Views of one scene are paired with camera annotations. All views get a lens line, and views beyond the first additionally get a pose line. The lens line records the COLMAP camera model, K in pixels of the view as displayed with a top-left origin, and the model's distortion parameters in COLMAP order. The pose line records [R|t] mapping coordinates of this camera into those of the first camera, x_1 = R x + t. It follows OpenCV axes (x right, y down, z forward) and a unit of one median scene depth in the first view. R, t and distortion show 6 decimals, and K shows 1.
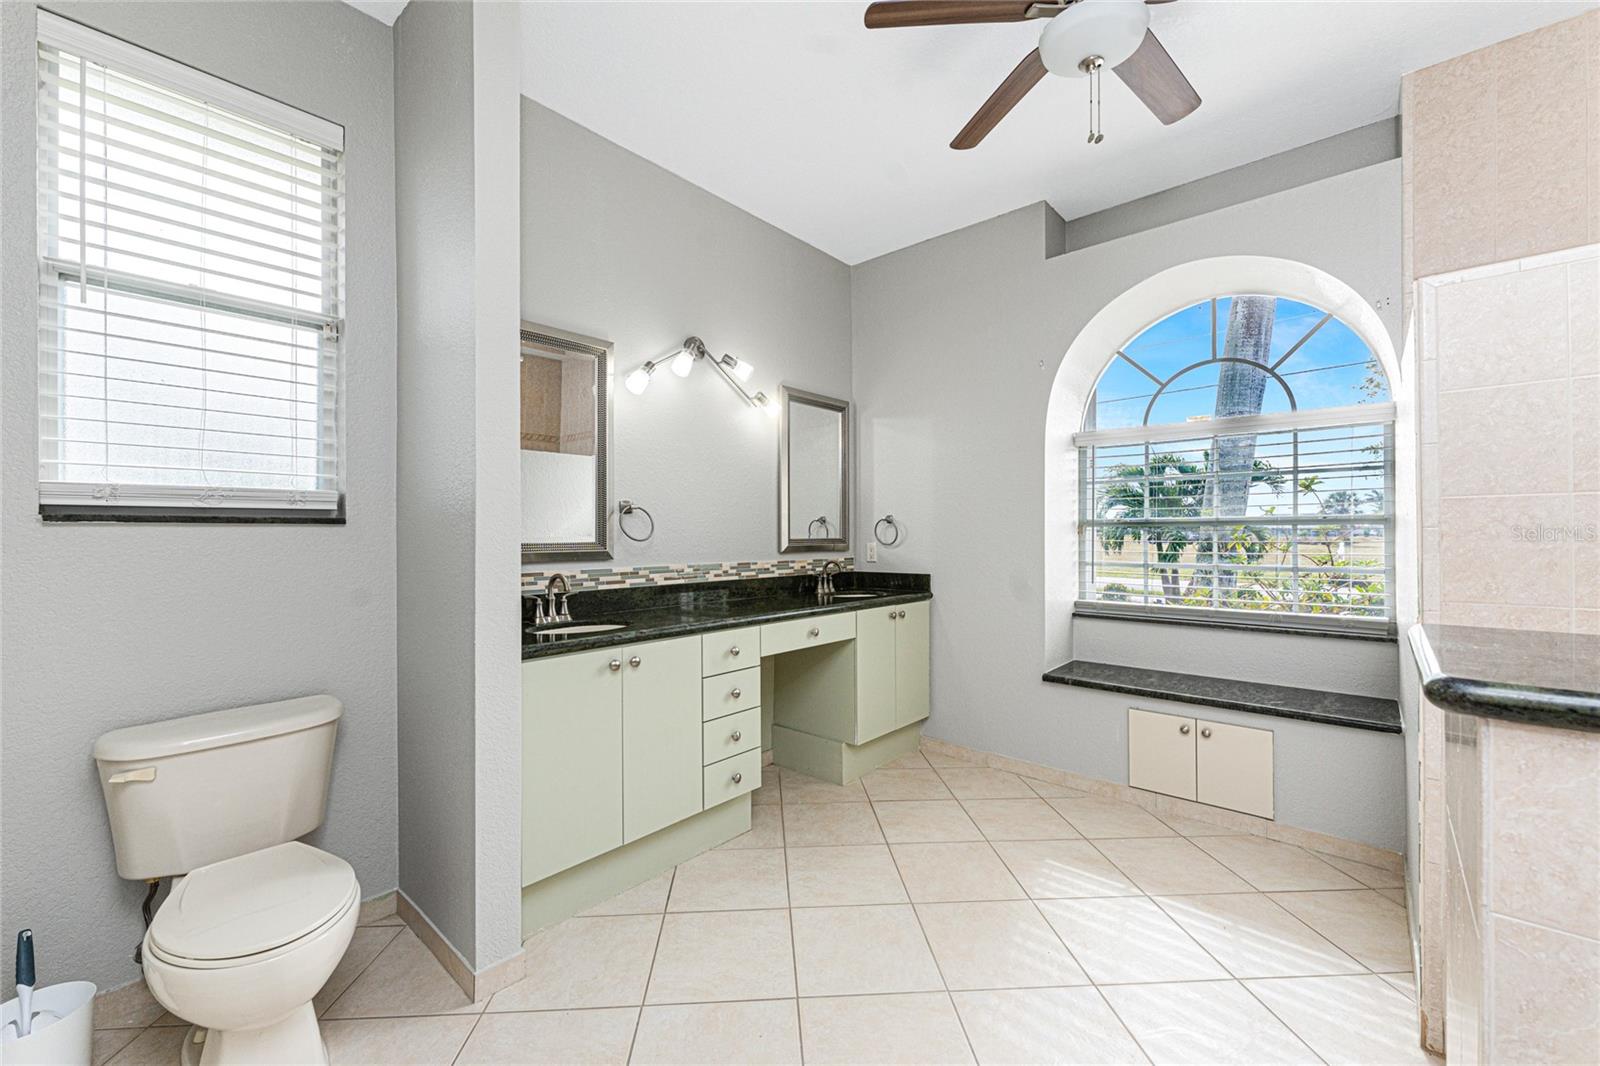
lens RADIAL K [[651.1, 0, 802.4], [0, 651.1, 528.3], [0, 0, 1]] dist [0.001517, 0.000362]
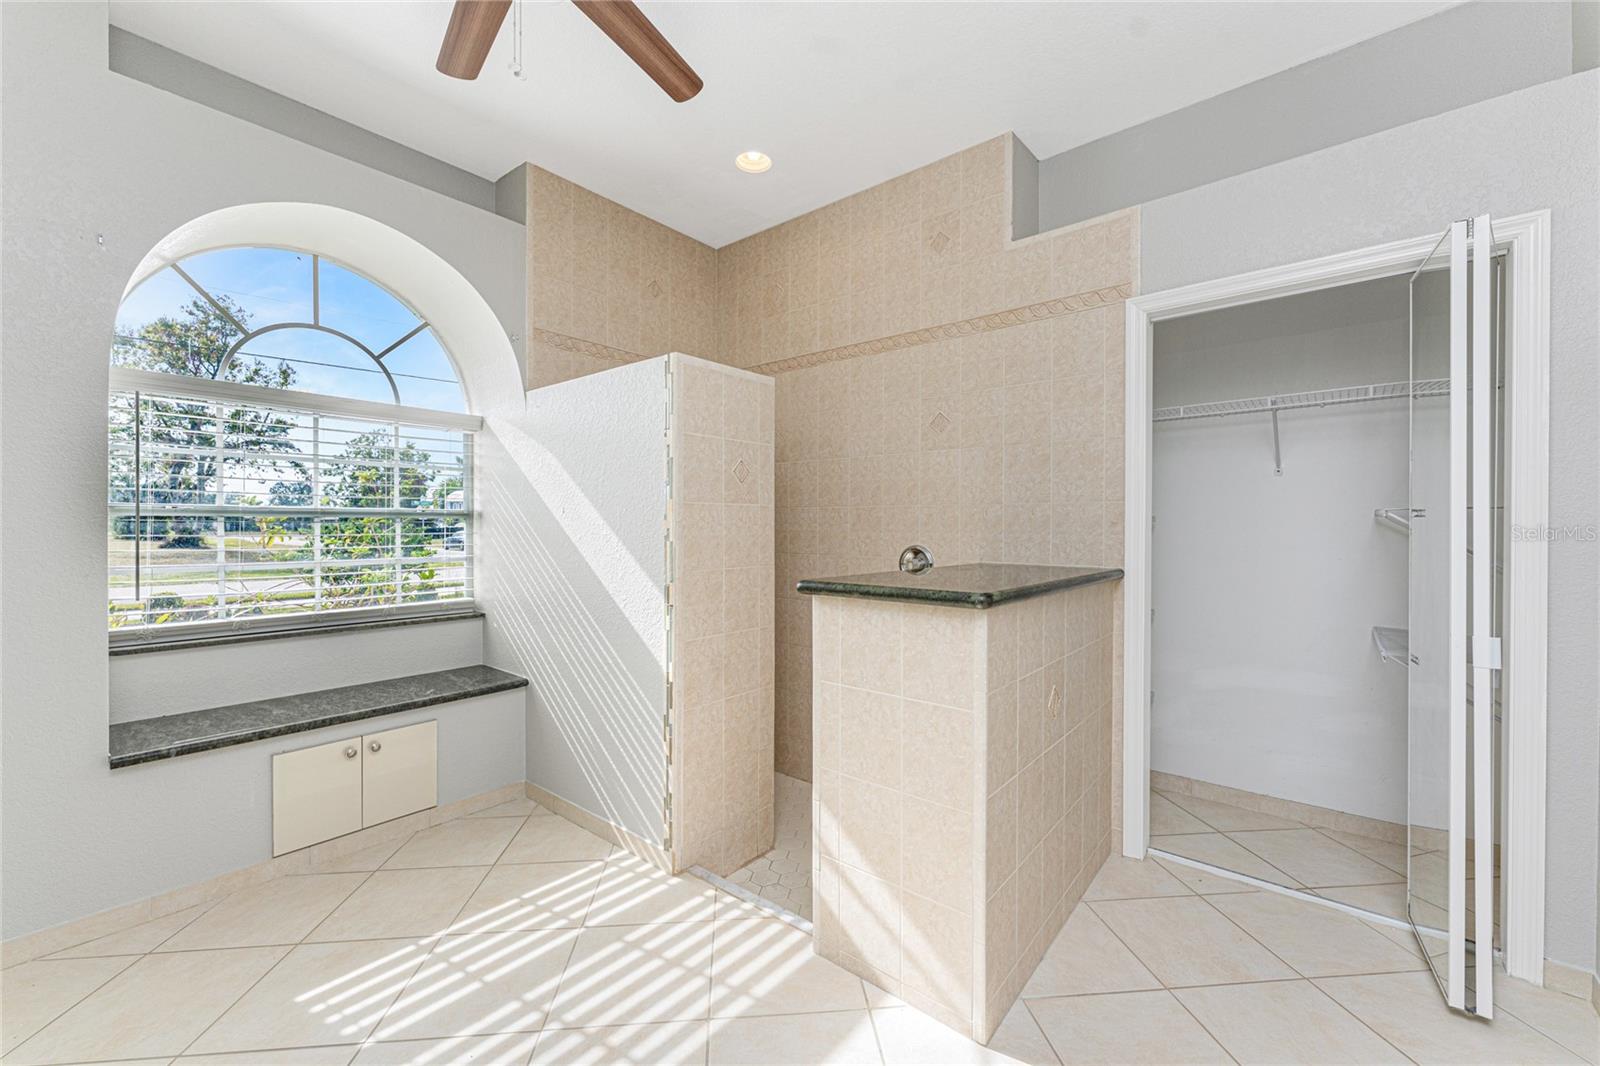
lens RADIAL K [[651.1, 0, 802.4], [0, 651.1, 528.3], [0, 0, 1]] dist [0.001517, 0.000362]
pose [[-0.058178, -0.002484, 0.998303, -0.309584], [-0.017087, 0.999853, 0.001492, 0.000025], [-0.998160, -0.016972, -0.058212, 0.459090]]
